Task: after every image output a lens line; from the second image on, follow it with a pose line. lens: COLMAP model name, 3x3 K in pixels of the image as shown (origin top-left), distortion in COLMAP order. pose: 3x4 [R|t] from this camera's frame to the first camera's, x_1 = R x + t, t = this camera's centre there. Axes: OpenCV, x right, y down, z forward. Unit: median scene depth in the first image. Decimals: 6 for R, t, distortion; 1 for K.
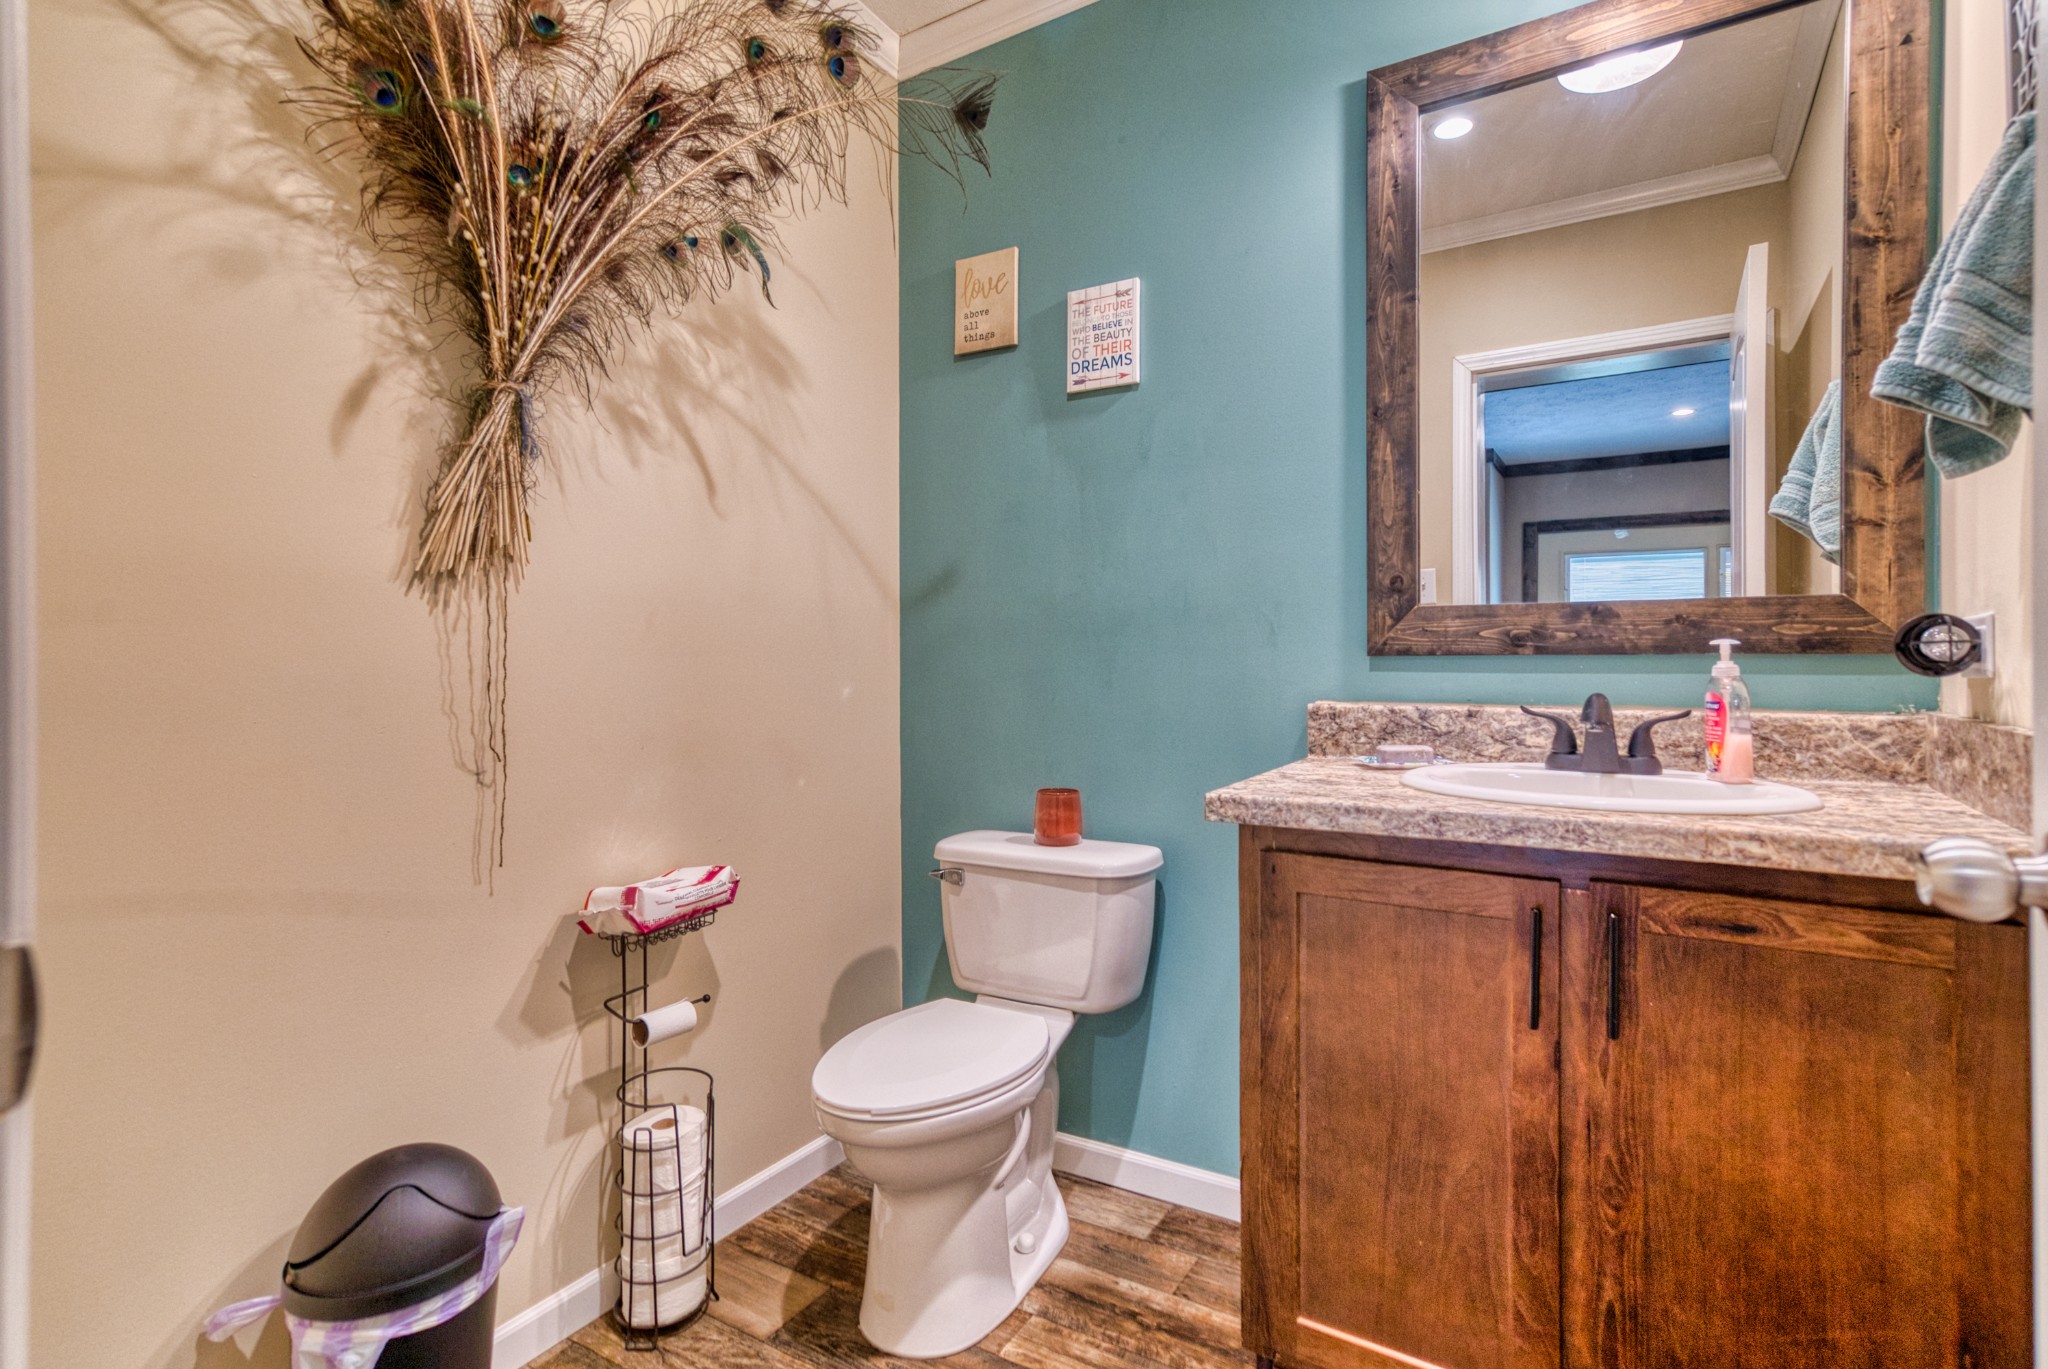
lens RADIAL K [[955.4, 0, 1017.5], [0, 955.4, 674.9], [0, 0, 1]] dist [0.007460, 0.008379]
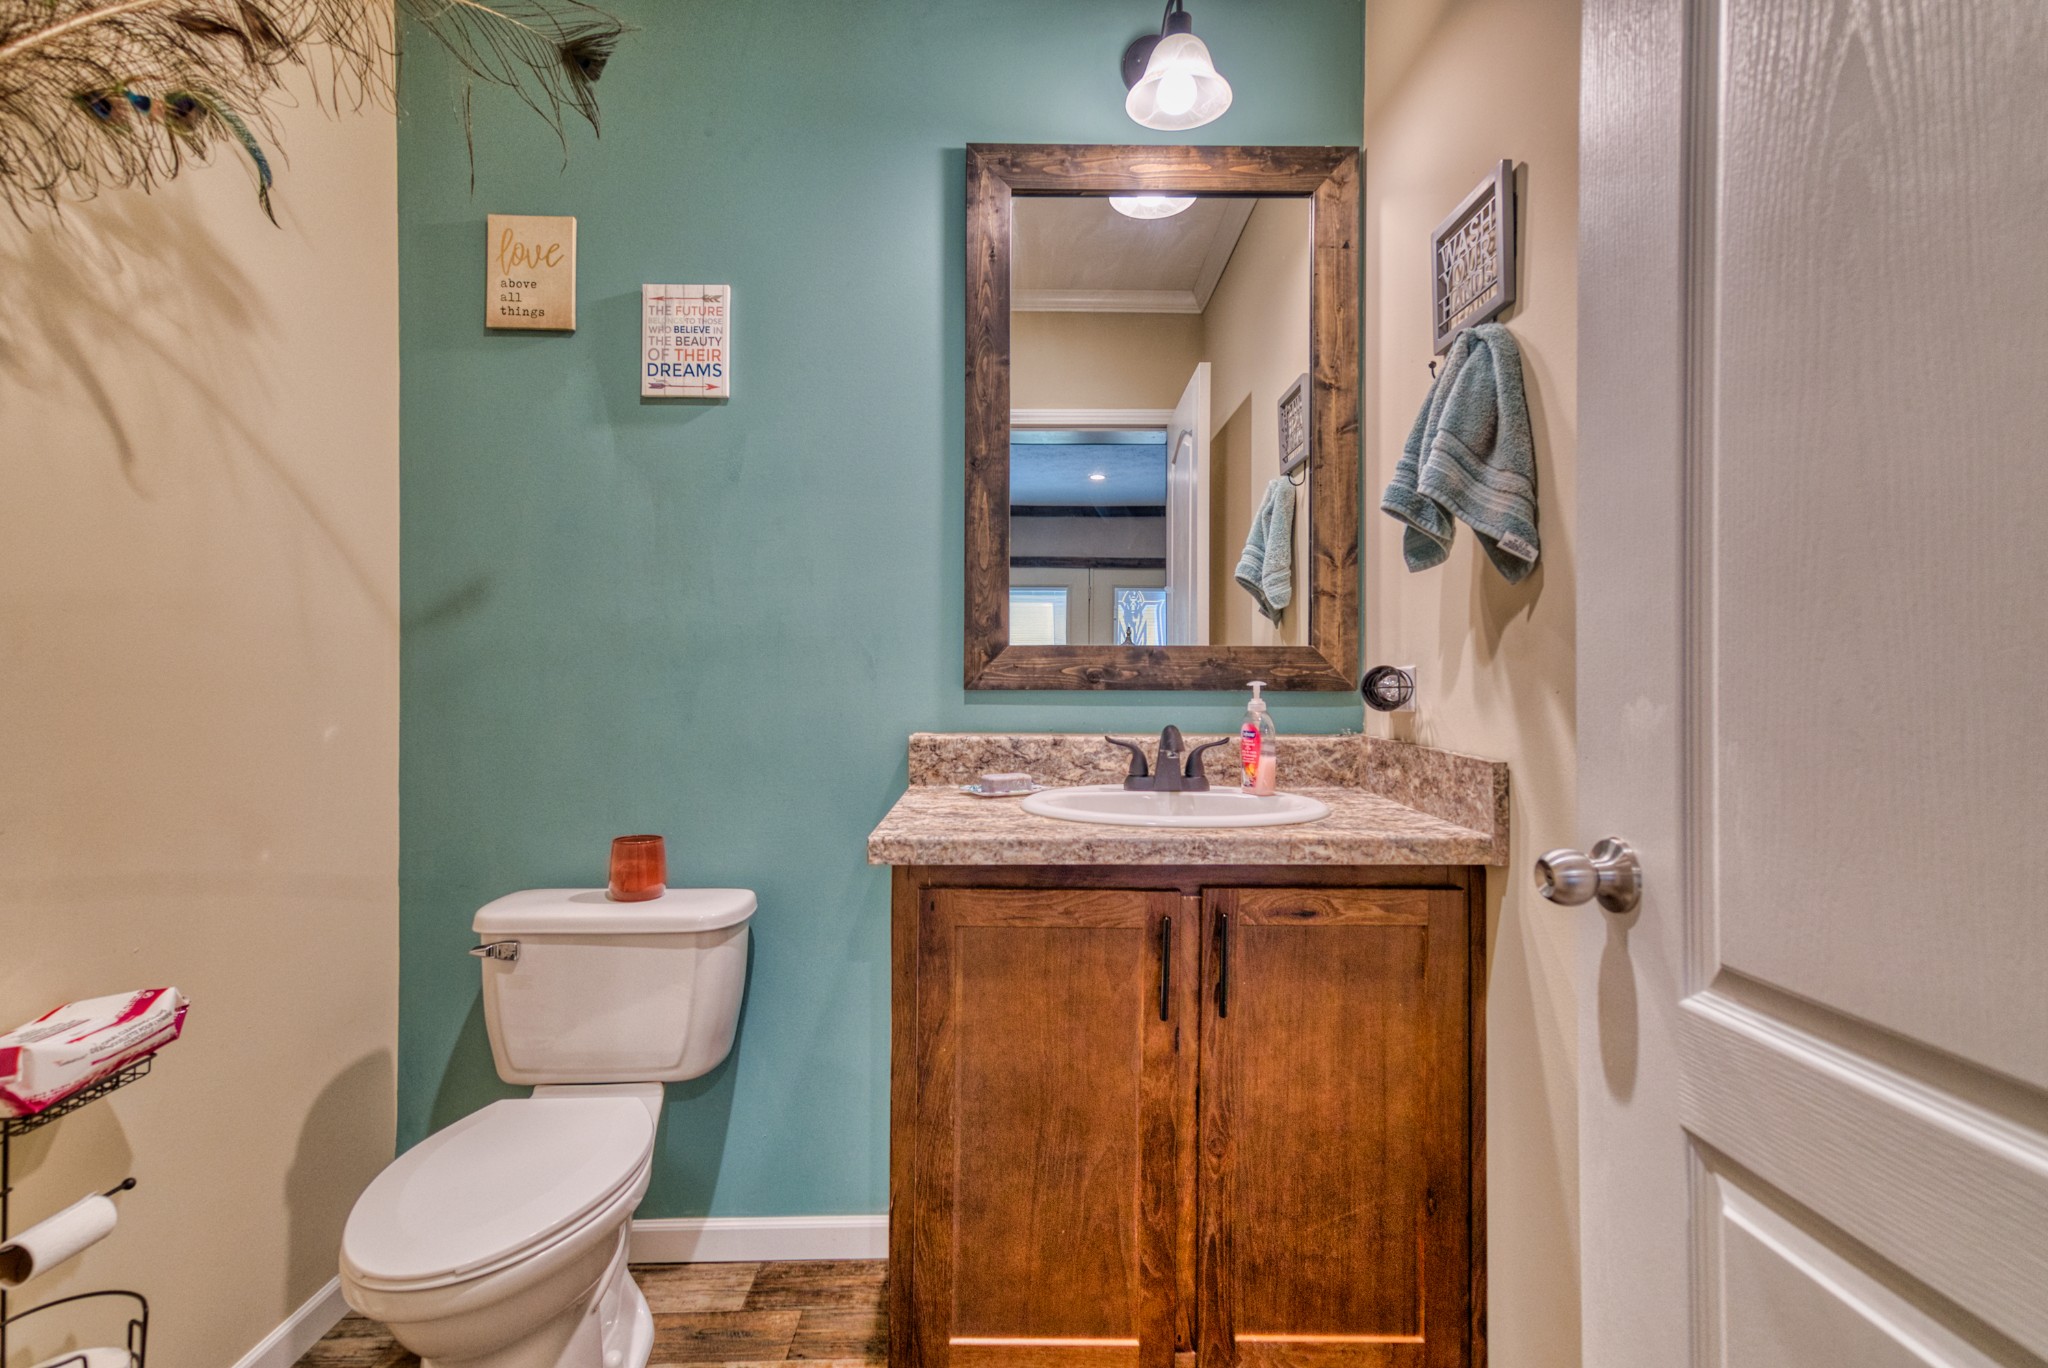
lens RADIAL K [[955.4, 0, 983.6], [0, 955.4, 683.7], [0, 0, 1]] dist [0.007460, 0.008379]
pose [[0.860082, -0.002175, 0.510150, -0.171354], [0.003871, 0.999990, -0.002264, -0.026085], [-0.510140, 0.003922, 0.860082, 0.081356]]
